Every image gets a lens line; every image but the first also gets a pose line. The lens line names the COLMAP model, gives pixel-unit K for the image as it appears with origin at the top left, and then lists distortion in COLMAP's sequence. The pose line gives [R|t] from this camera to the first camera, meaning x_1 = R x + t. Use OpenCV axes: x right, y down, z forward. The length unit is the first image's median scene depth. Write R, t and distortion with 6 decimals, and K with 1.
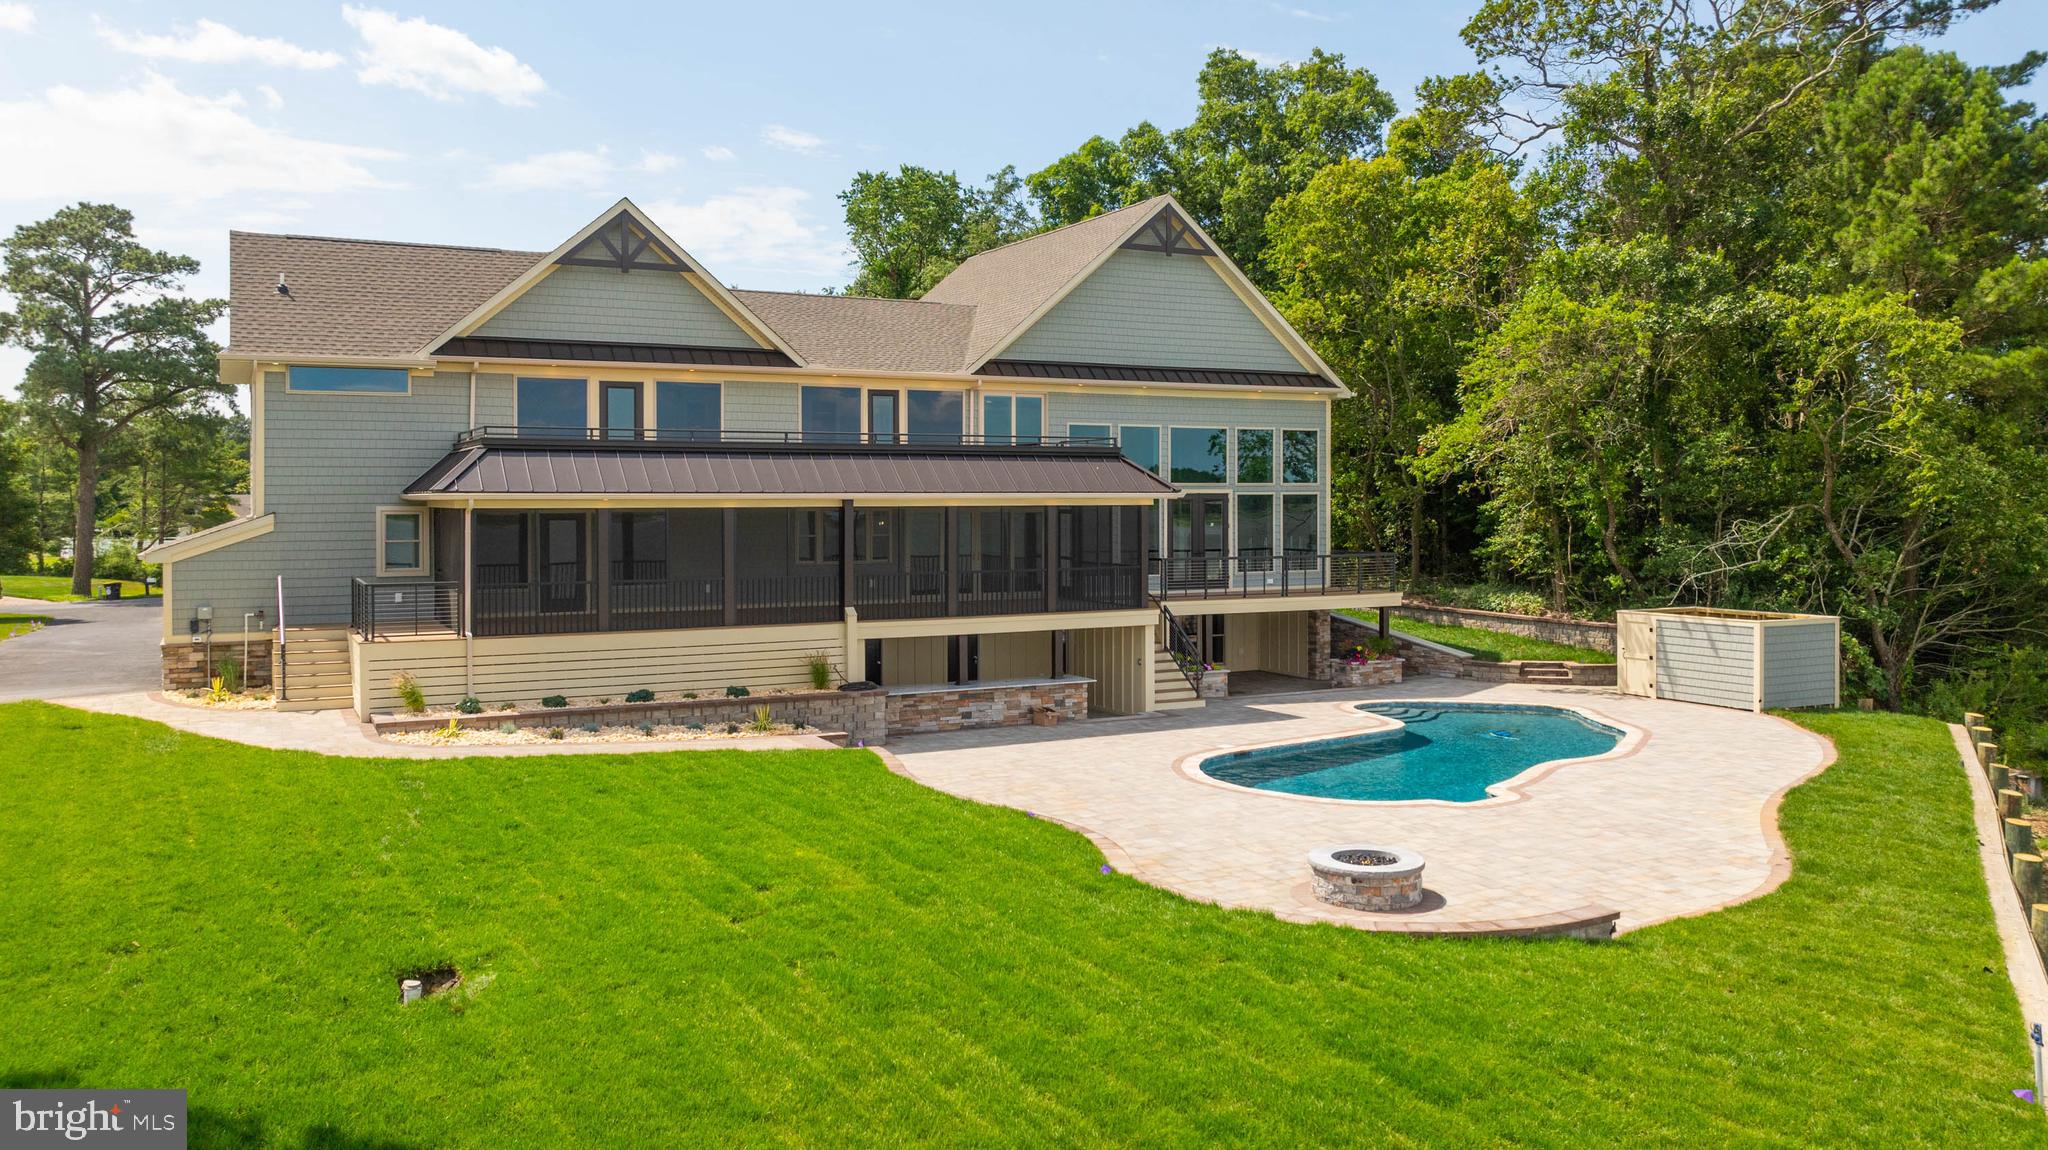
lens RADIAL K [[1568.3, 0, 1013.9], [0, 1568.3, 518.4], [0, 0, 1]] dist [-0.005617, -0.023680]
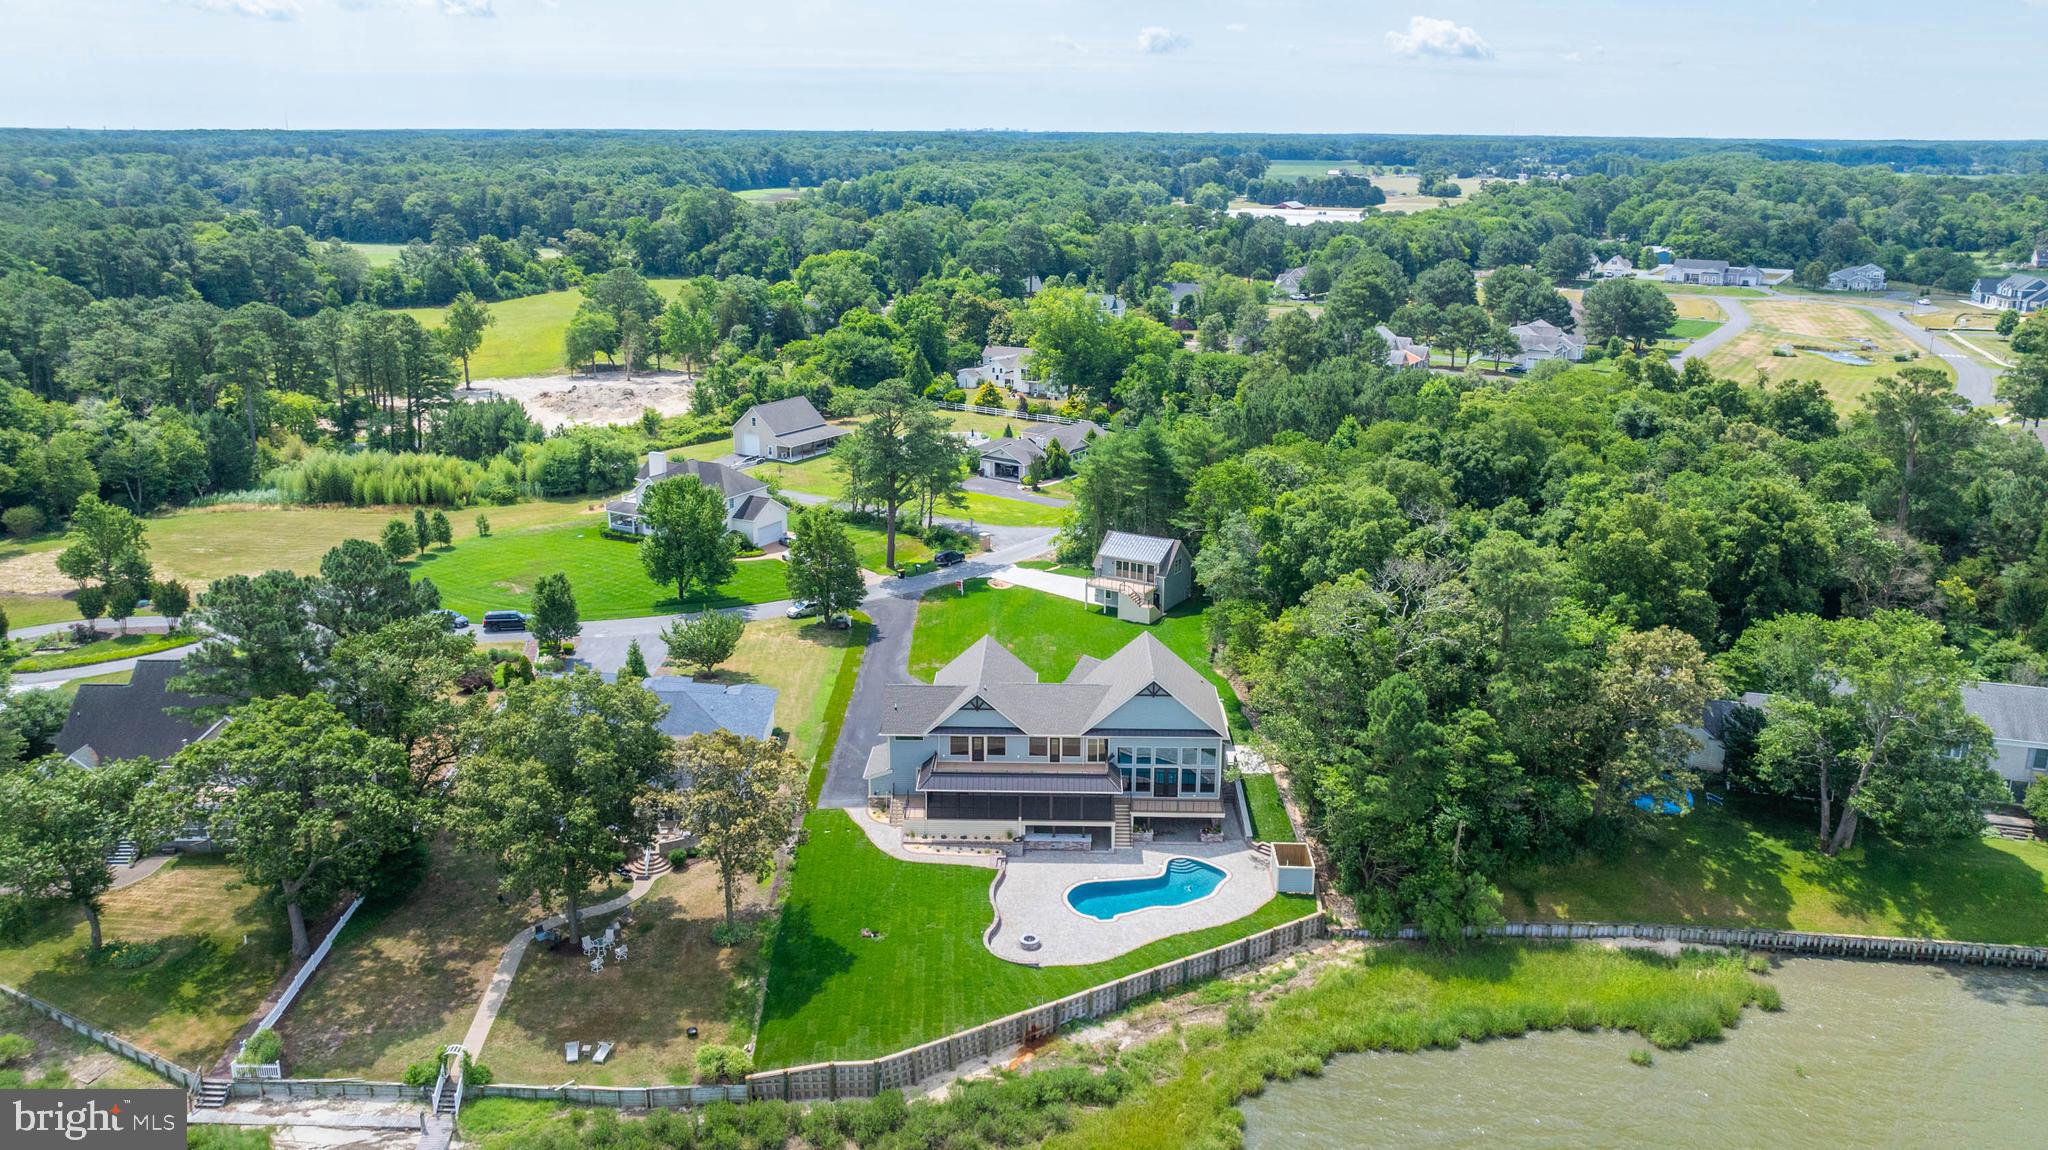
lens RADIAL K [[1568.3, 0, 1006.2], [0, 1568.3, 555.0], [0, 0, 1]] dist [-0.005617, -0.023680]
pose [[0.868001, 0.141217, -0.476058, 1.490352], [-0.006517, 0.961866, 0.273443, -1.498999], [0.496519, -0.234246, 0.835822, -1.926807]]
